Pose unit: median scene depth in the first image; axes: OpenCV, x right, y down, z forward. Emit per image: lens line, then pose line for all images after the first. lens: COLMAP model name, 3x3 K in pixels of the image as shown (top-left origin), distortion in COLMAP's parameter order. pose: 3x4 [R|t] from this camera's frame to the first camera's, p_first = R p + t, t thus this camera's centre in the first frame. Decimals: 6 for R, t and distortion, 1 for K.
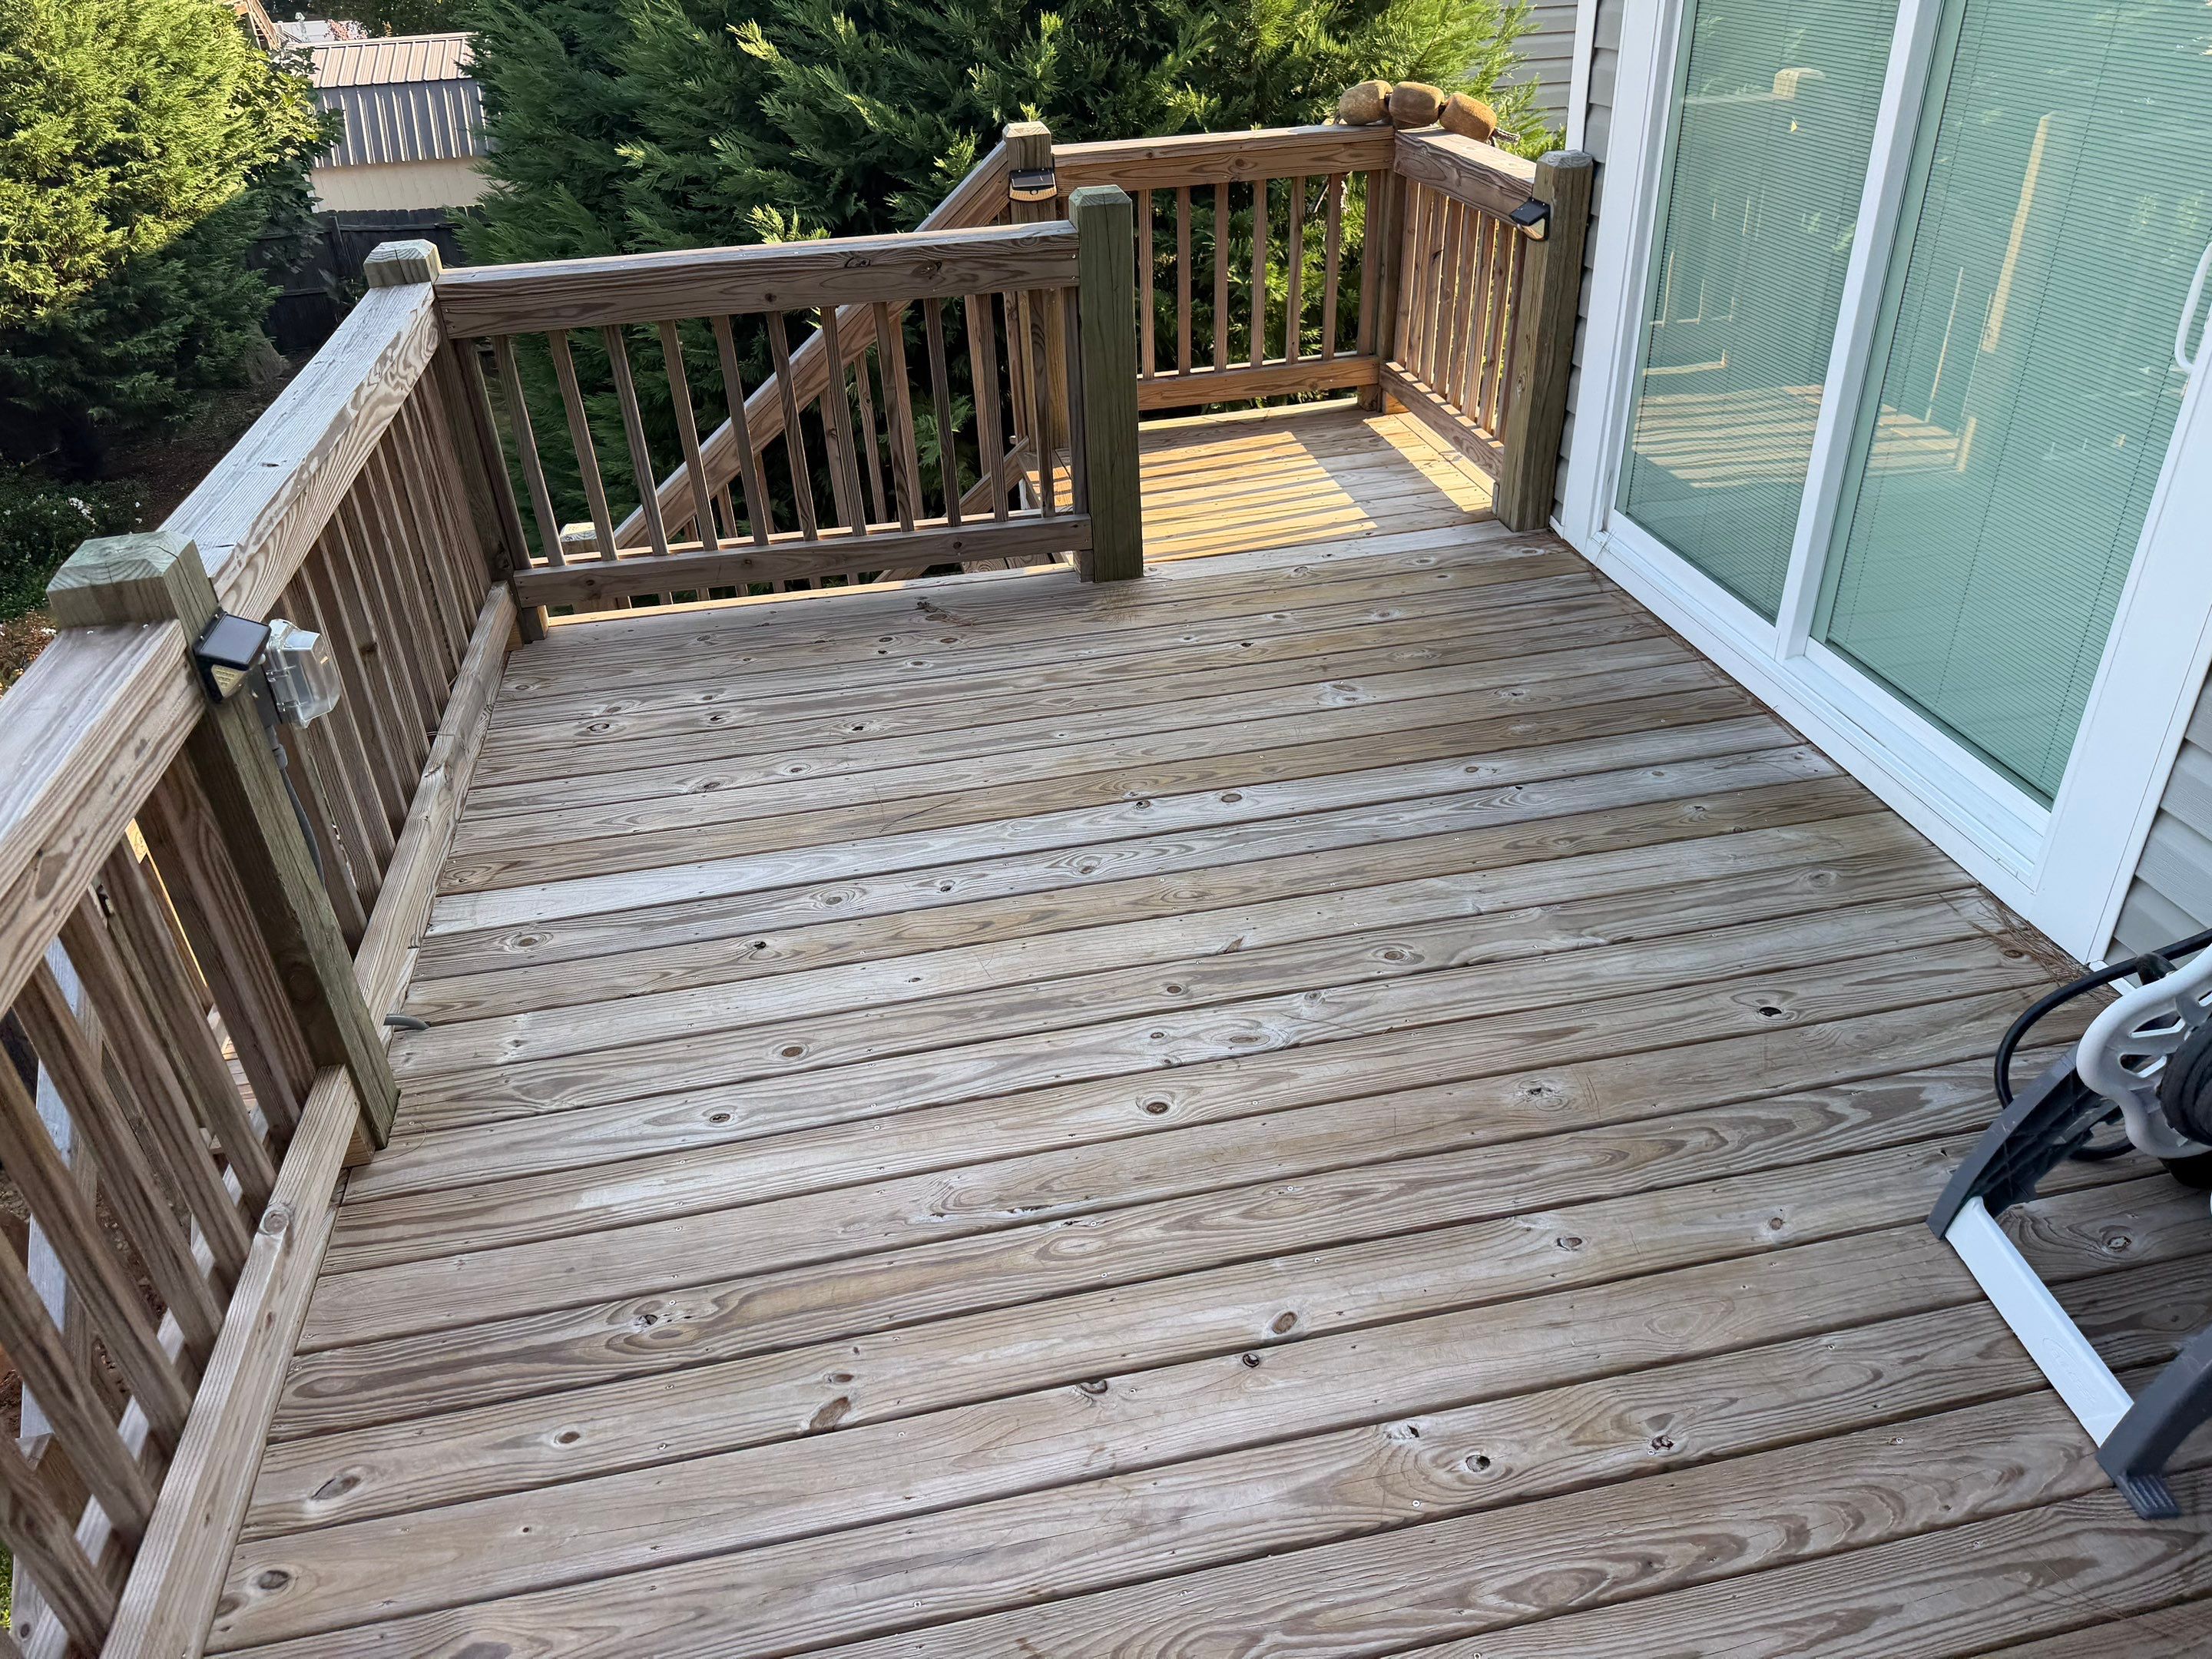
lens RADIAL K [[1582.1, 0, 1106.0], [0, 1582.1, 829.5], [0, 0, 1]] dist [0.073208, -0.107742]
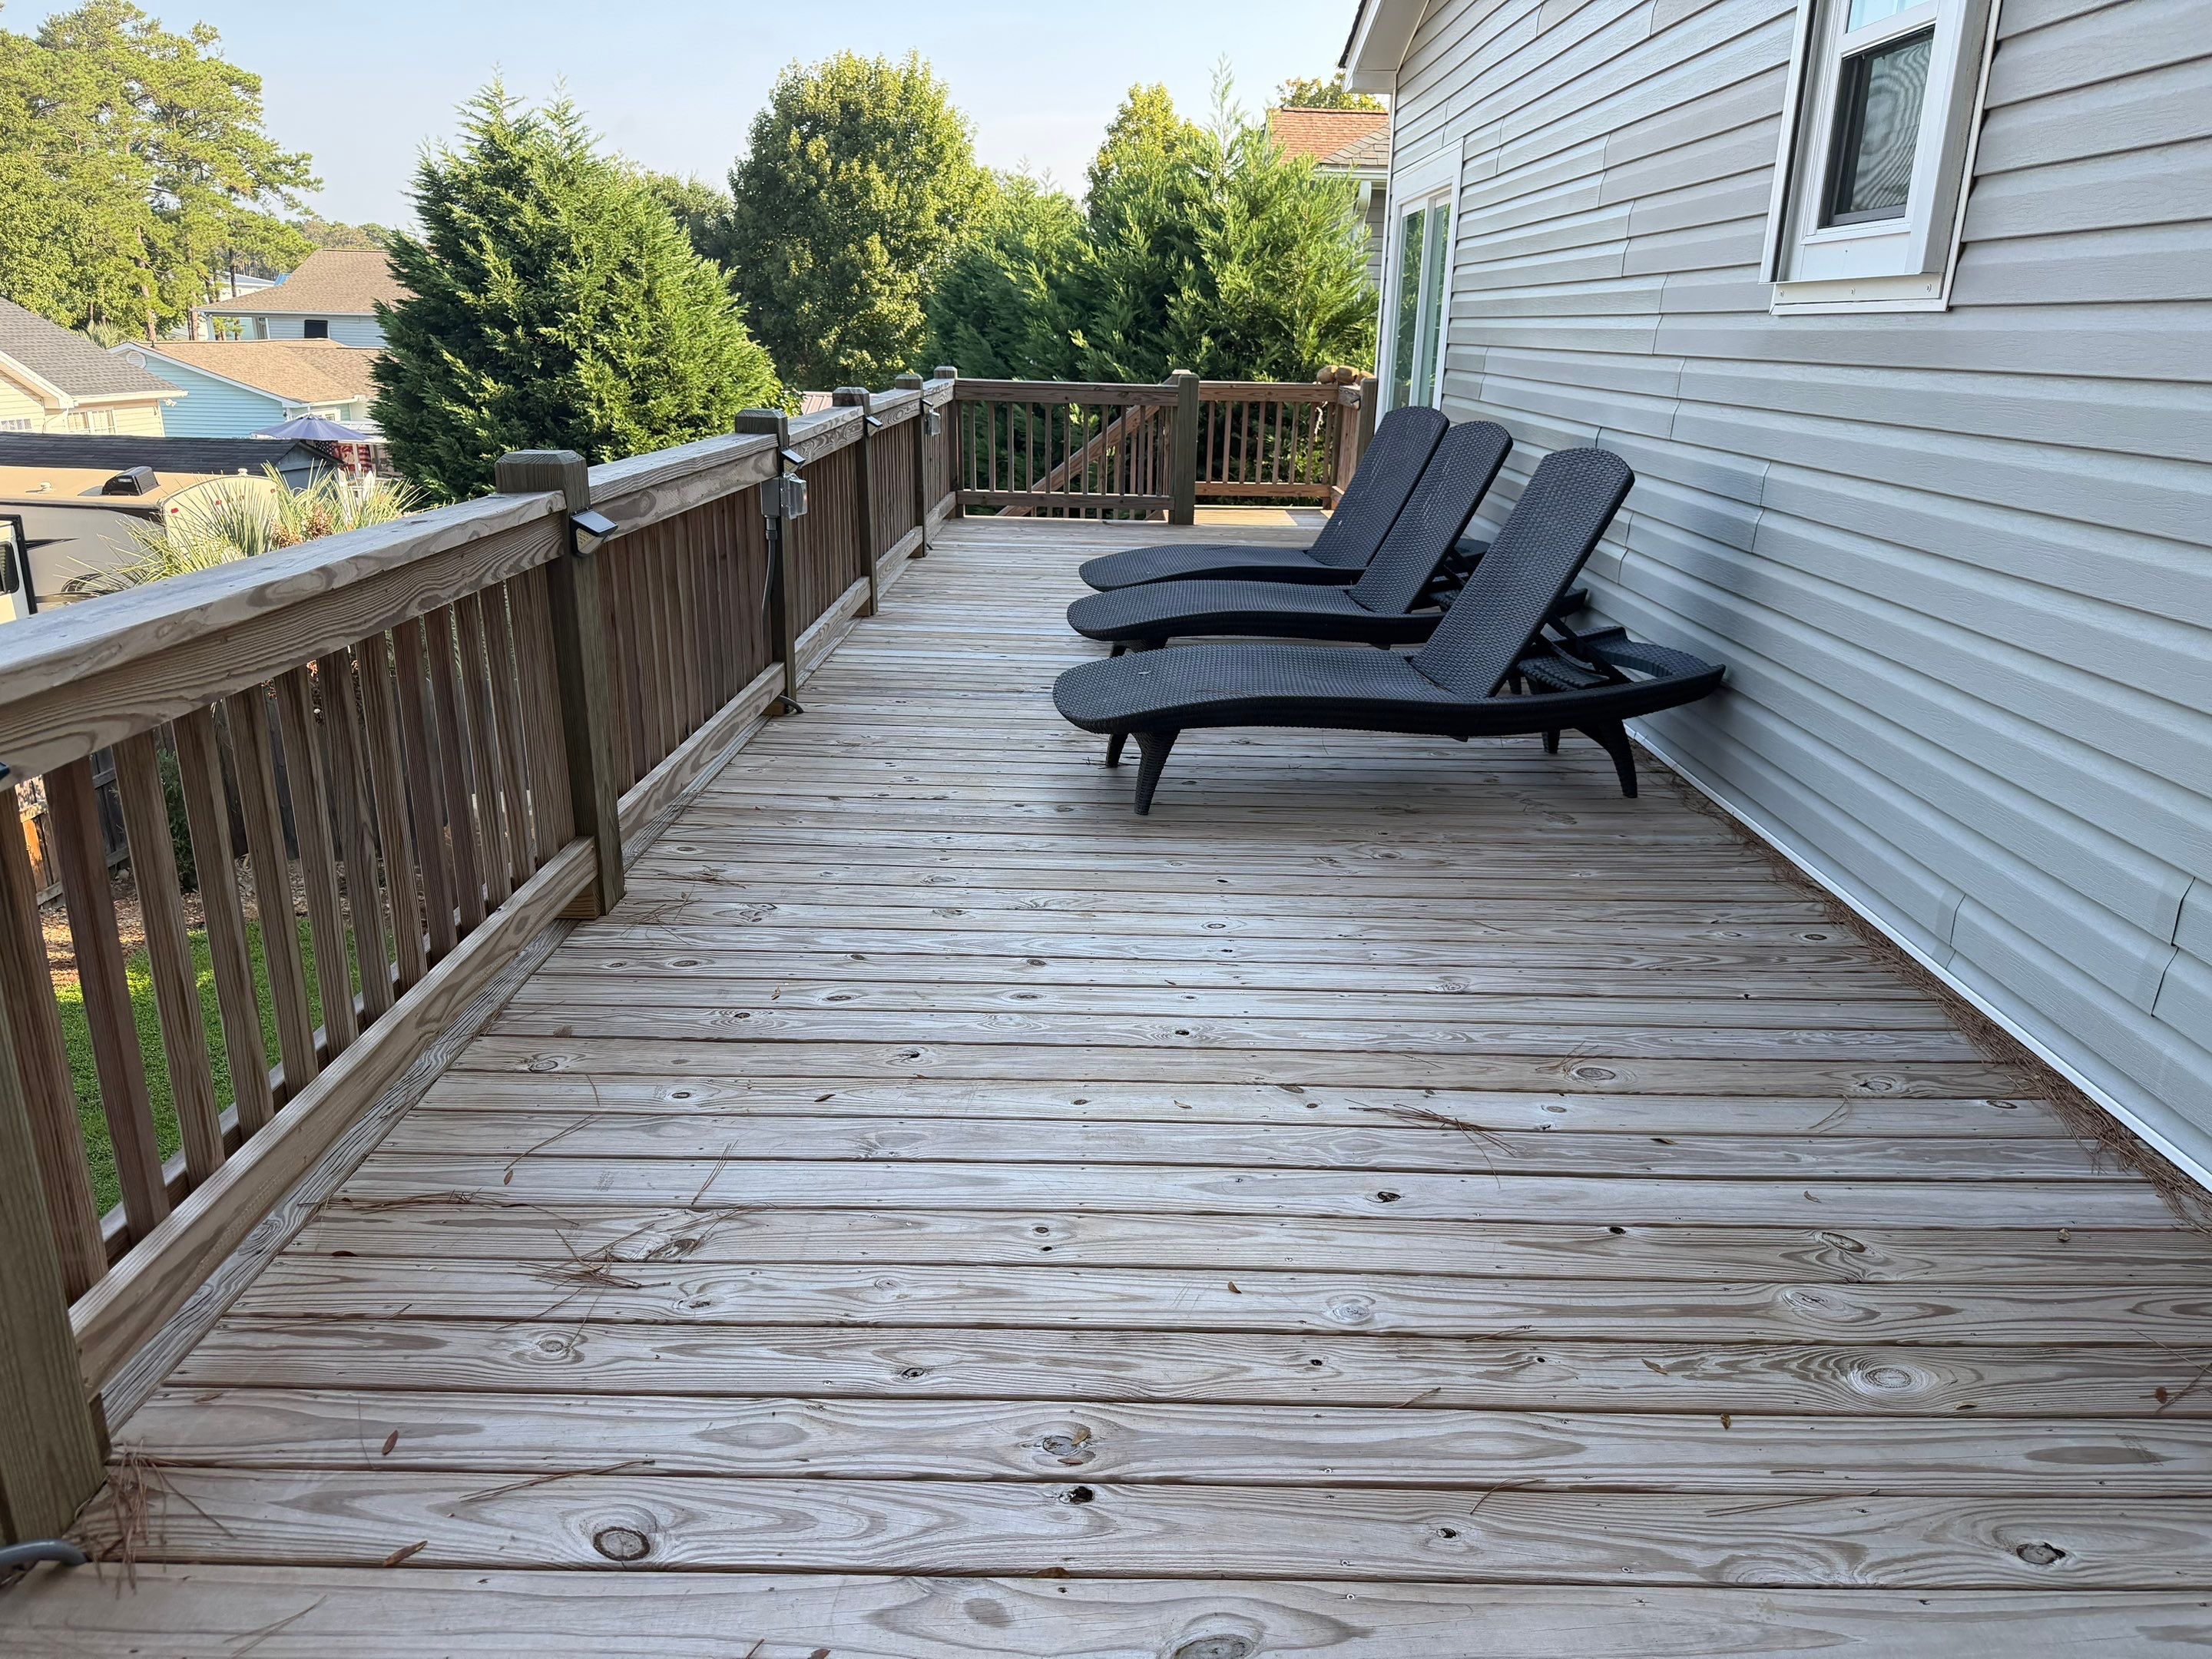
lens RADIAL K [[1582.1, 0, 1106.0], [0, 1582.1, 829.5], [0, 0, 1]] dist [0.073208, -0.107742]
pose [[0.979574, 0.119327, -0.161851, 0.274633], [-0.155118, 0.960603, -0.230609, 0.708423], [0.127957, 0.251004, 0.959491, -1.018061]]
